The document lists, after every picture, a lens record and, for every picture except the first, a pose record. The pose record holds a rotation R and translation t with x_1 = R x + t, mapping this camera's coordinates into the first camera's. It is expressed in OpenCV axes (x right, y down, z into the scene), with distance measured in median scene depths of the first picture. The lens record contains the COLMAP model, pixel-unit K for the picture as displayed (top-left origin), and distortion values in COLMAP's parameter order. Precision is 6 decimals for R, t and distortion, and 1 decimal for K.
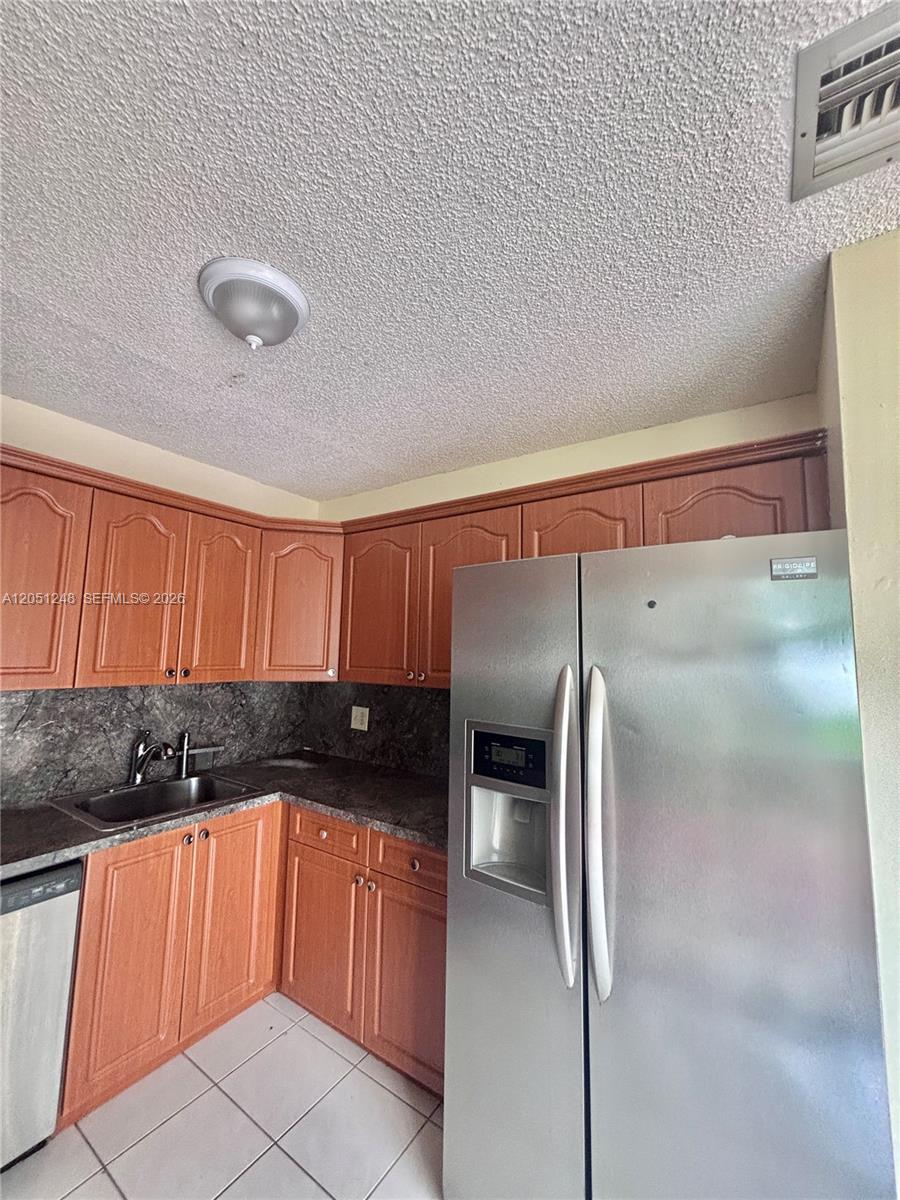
lens RADIAL K [[483.2, 0, 448.3], [0, 483.2, 600.5], [0, 0, 1]] dist [-0.008038, 0.004080]
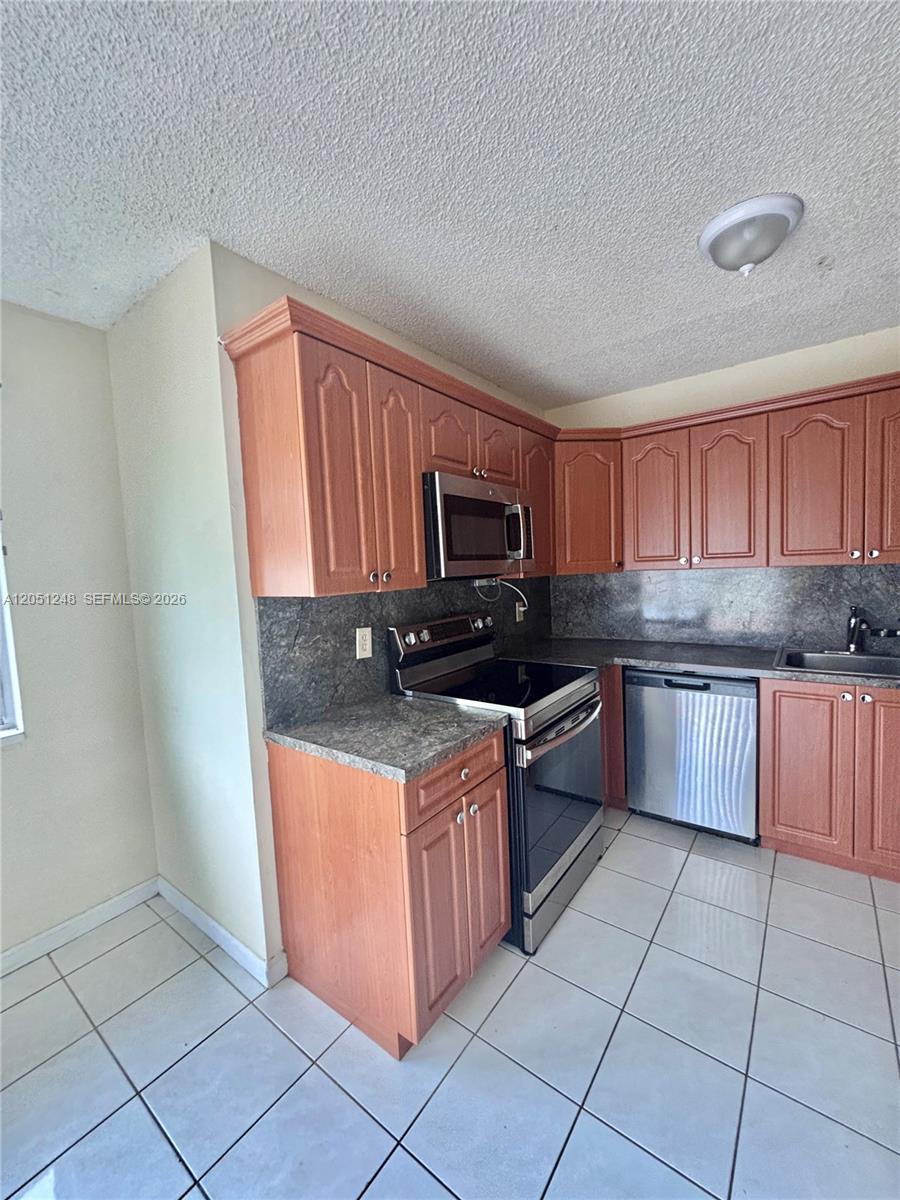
lens RADIAL K [[483.2, 0, 448.3], [0, 483.2, 600.5], [0, 0, 1]] dist [-0.008038, 0.004080]
pose [[-0.047648, 0.051411, -0.997540, 0.544770], [0.147683, 0.988061, 0.043868, 0.069928], [0.987886, -0.145229, -0.054672, 0.137663]]
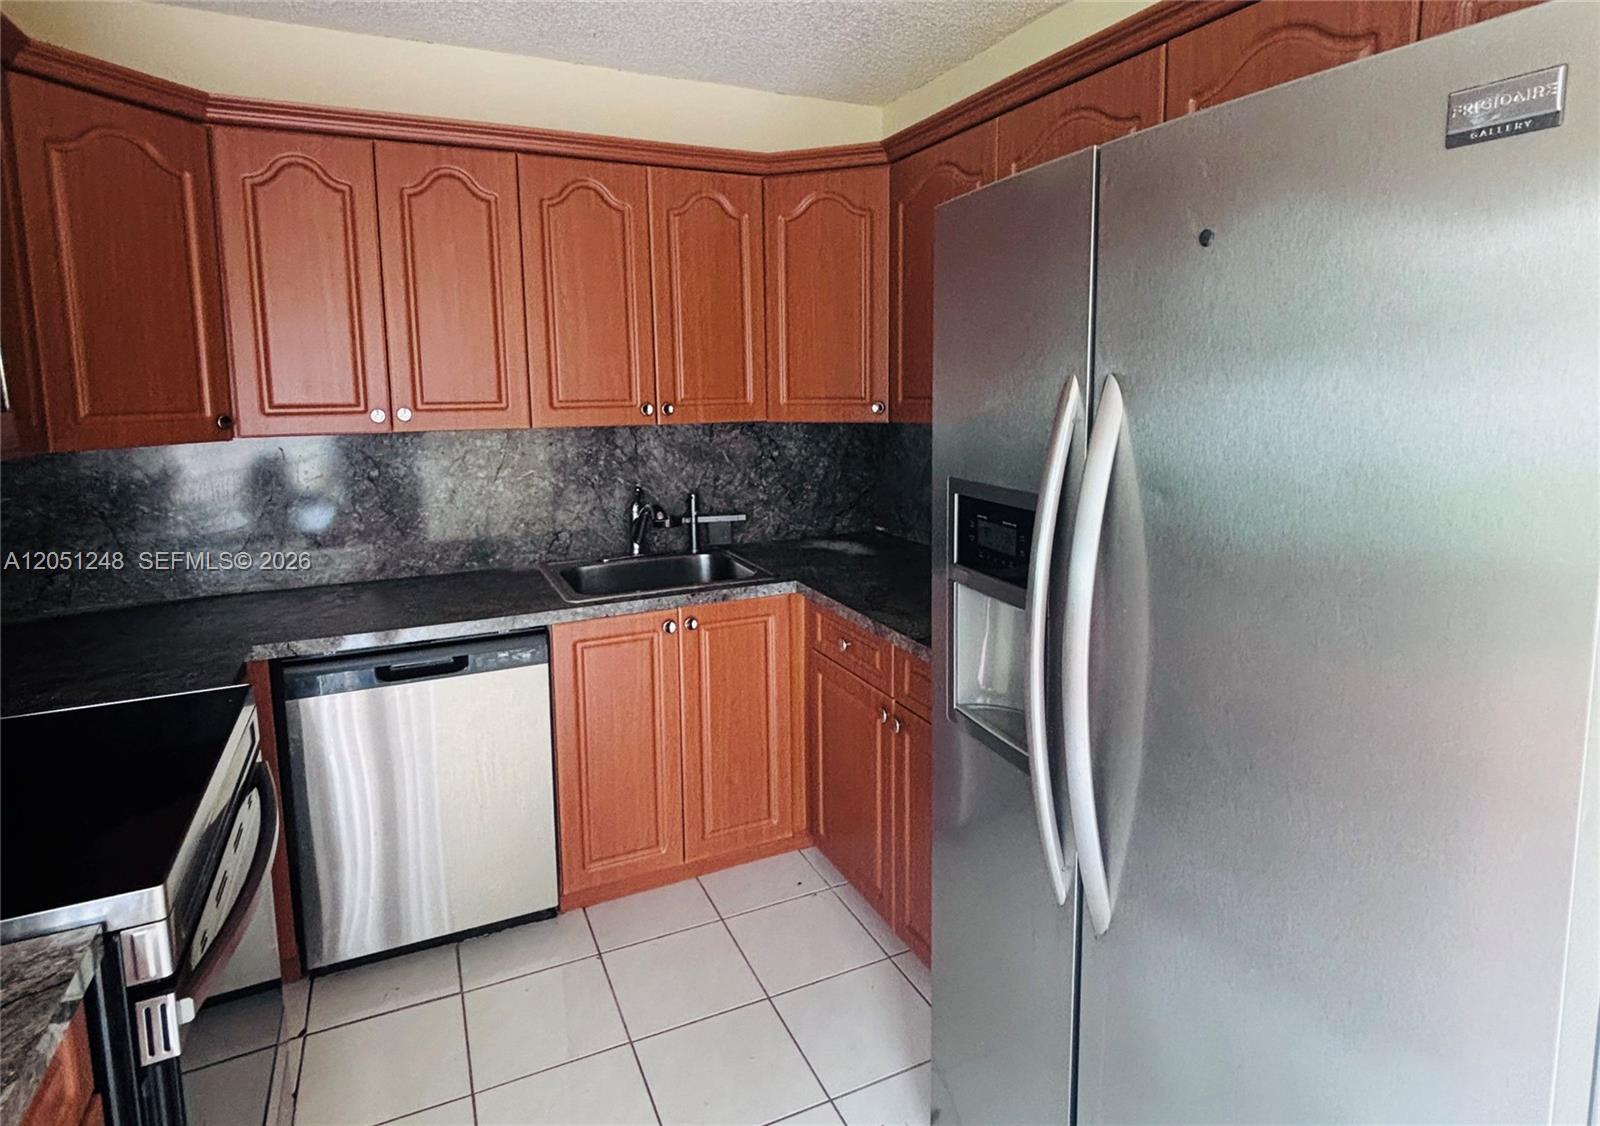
lens RADIAL K [[867.0, 0, 805.2], [0, 867.0, 488.5], [0, 0, 1]] dist [0.063979, -0.081155]
pose [[0.860407, 0.033798, -0.508486, 0.282573], [0.082717, 0.975304, 0.204791, 0.019982], [0.502850, -0.218264, 0.836363, 0.012179]]
